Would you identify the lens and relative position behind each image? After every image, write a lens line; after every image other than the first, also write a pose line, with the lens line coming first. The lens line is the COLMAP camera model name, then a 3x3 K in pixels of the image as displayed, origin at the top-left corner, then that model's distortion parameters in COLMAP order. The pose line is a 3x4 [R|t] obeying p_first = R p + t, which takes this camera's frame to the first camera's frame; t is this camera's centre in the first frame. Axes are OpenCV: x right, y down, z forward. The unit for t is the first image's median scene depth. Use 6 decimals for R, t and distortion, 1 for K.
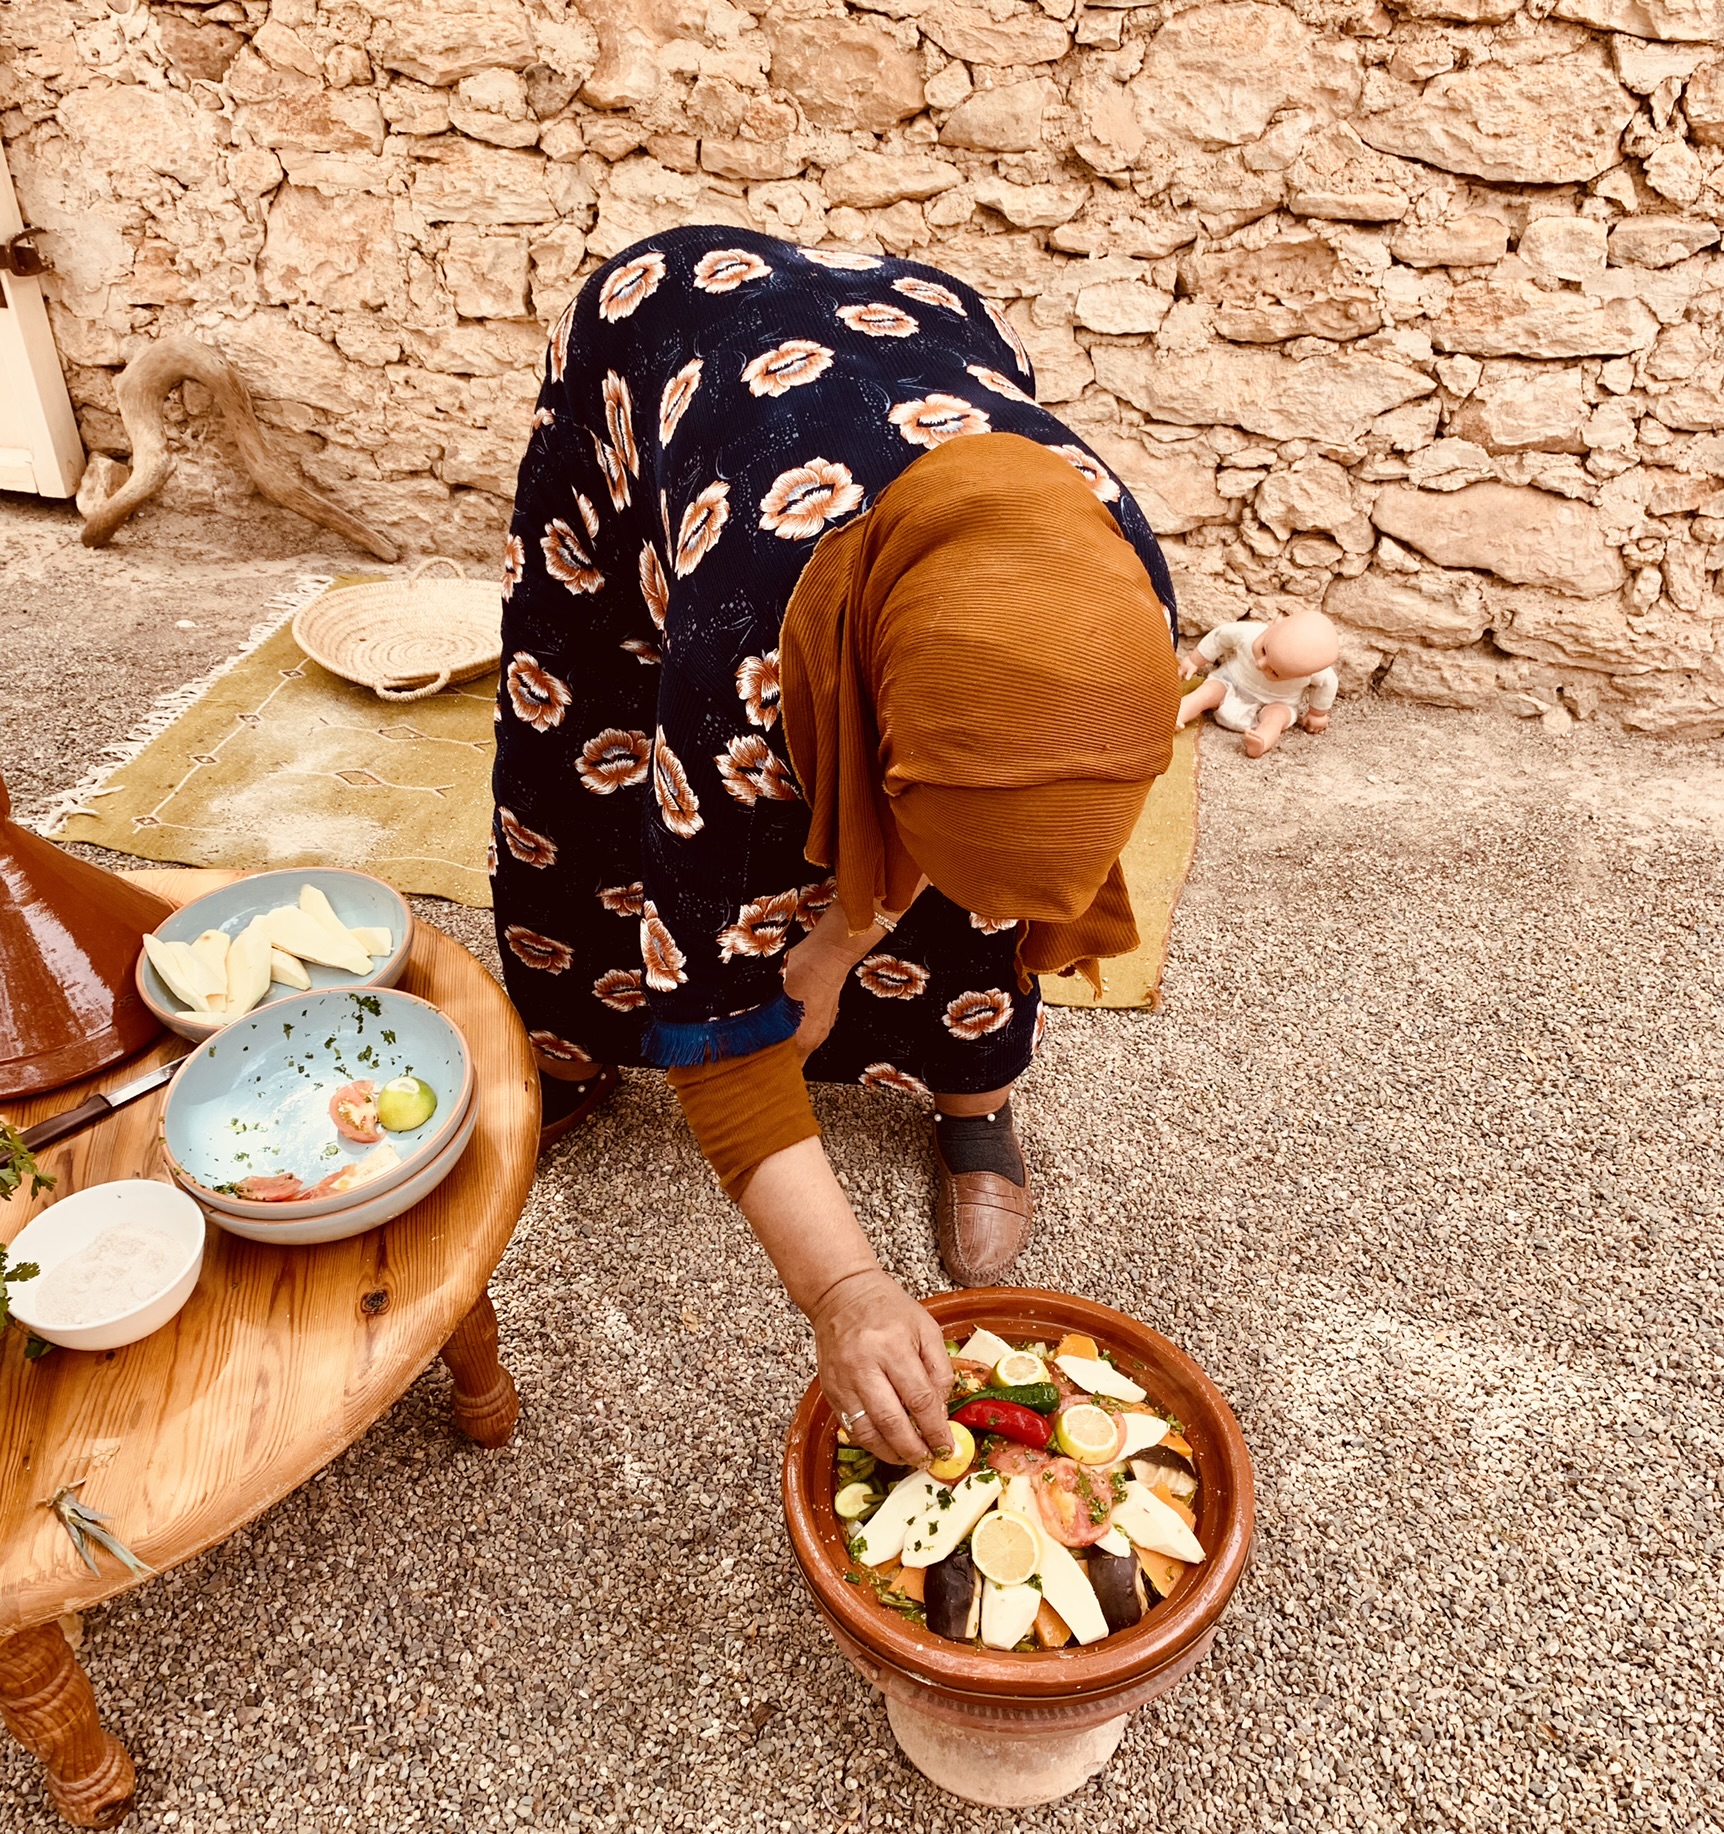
lens RADIAL K [[2485.8, 0, 862.0], [0, 2485.8, 917.0], [0, 0, 1]] dist [0.012431, -0.062553]
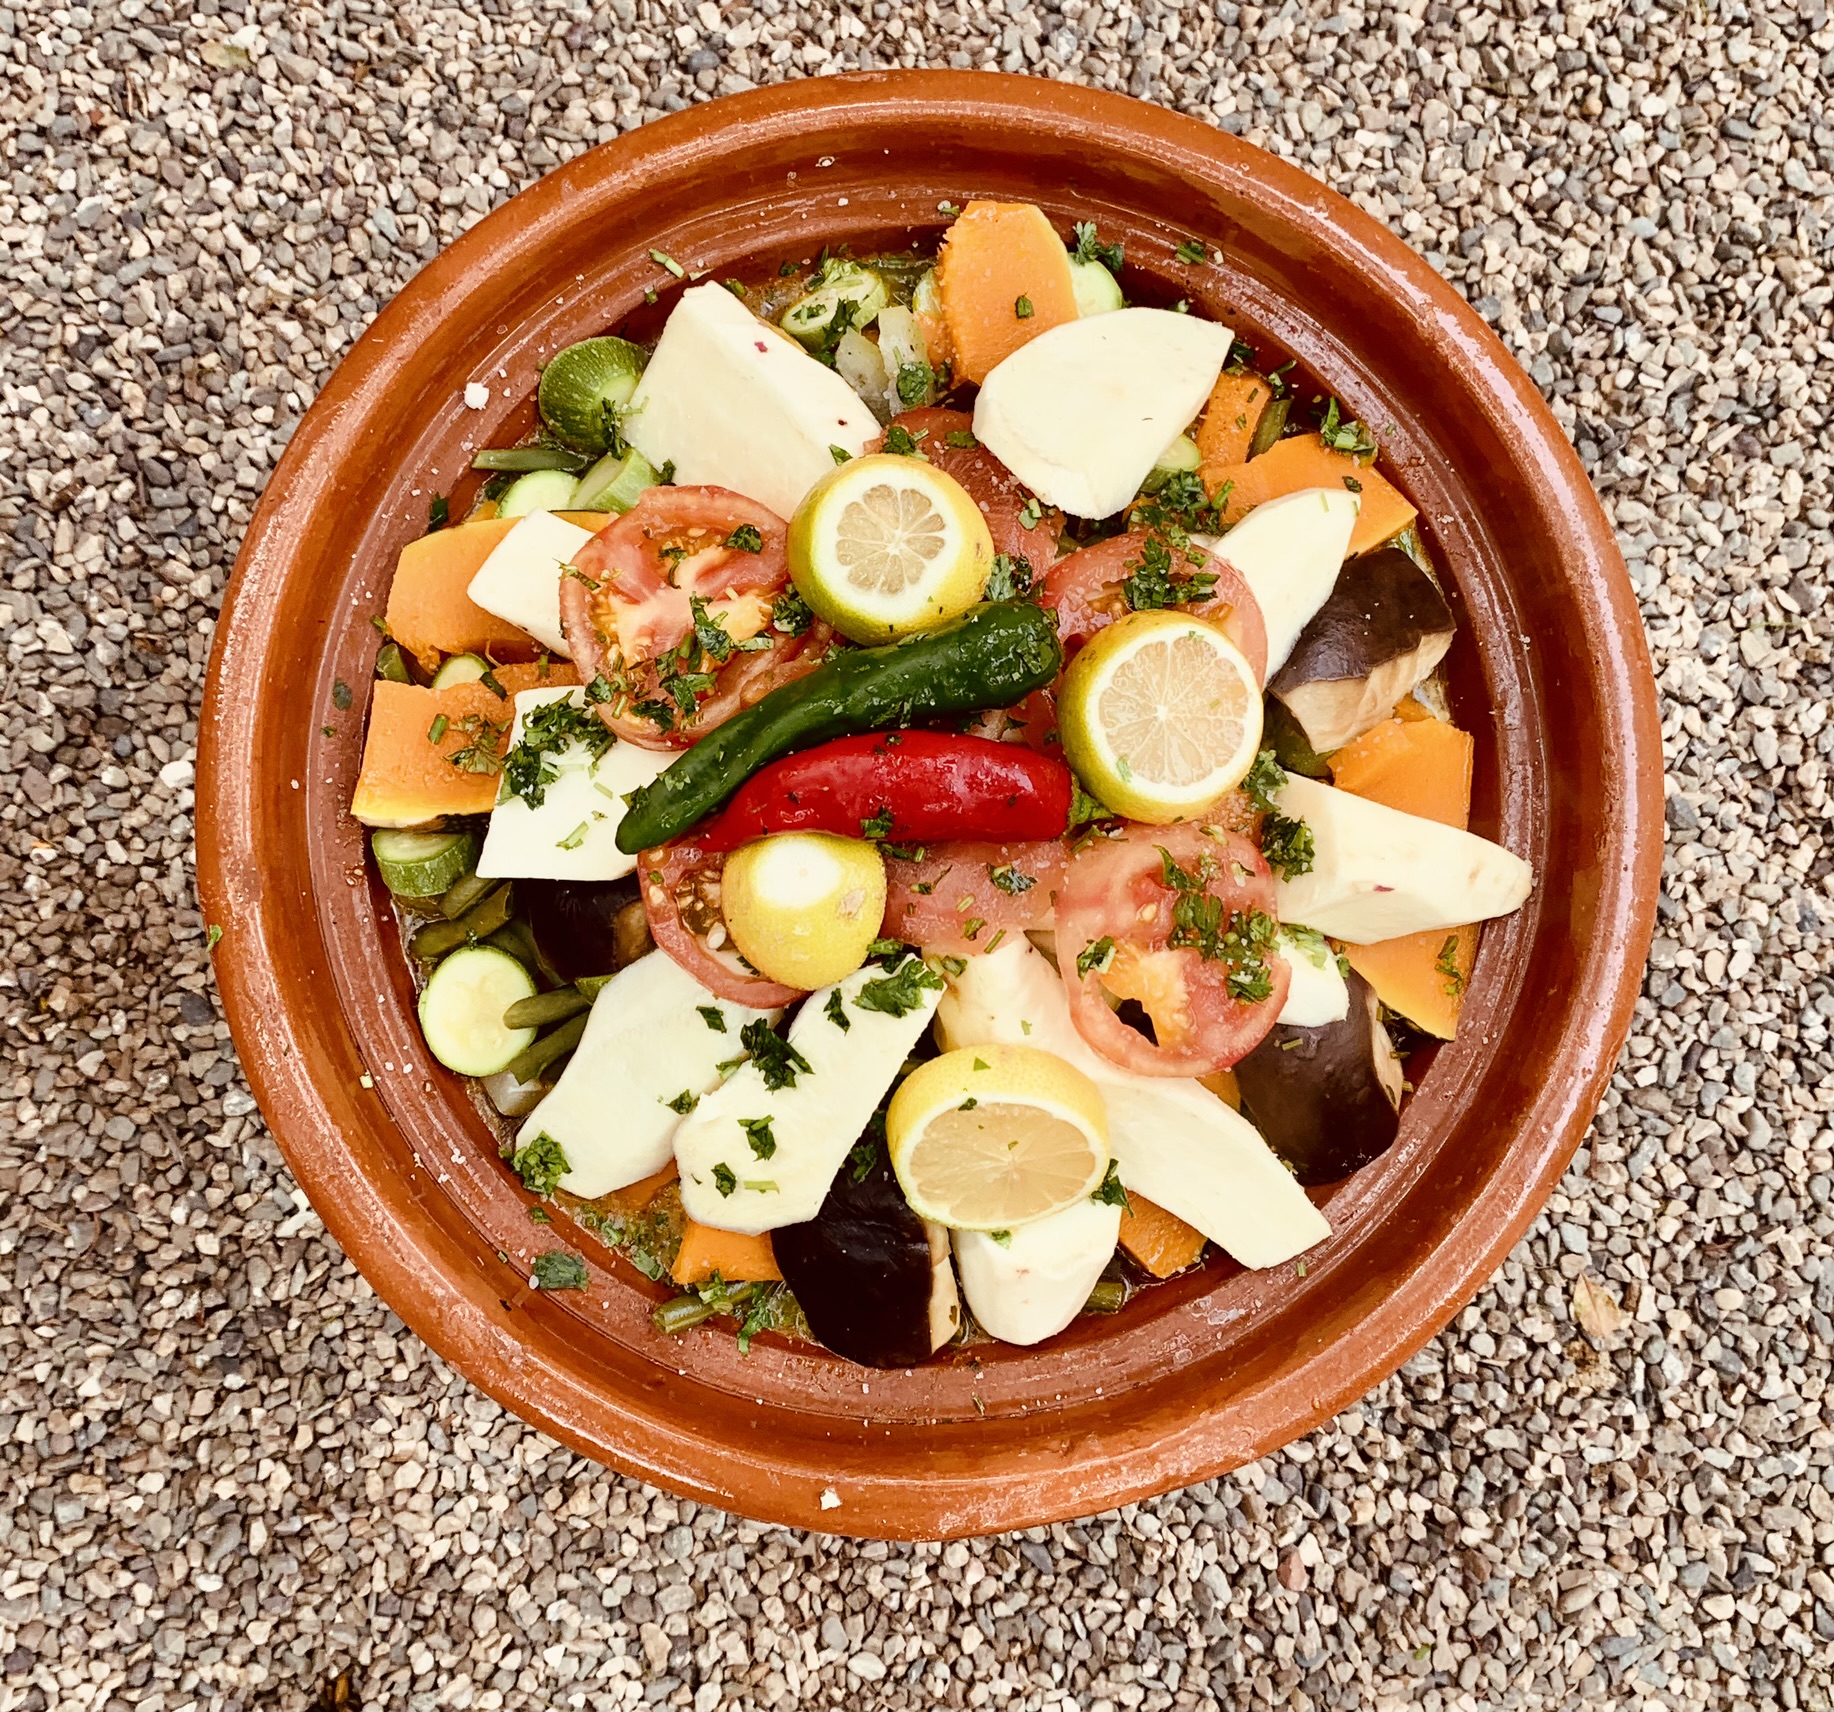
lens RADIAL K [[2485.8, 0, 966.2], [0, 2485.8, 855.8], [0, 0, 1]] dist [0.012431, -0.062553]
pose [[0.952292, -0.300220, 0.054844, 0.041591], [0.159307, 0.642278, 0.749733, -0.010603], [-0.260310, -0.705228, 0.659464, 0.714940]]
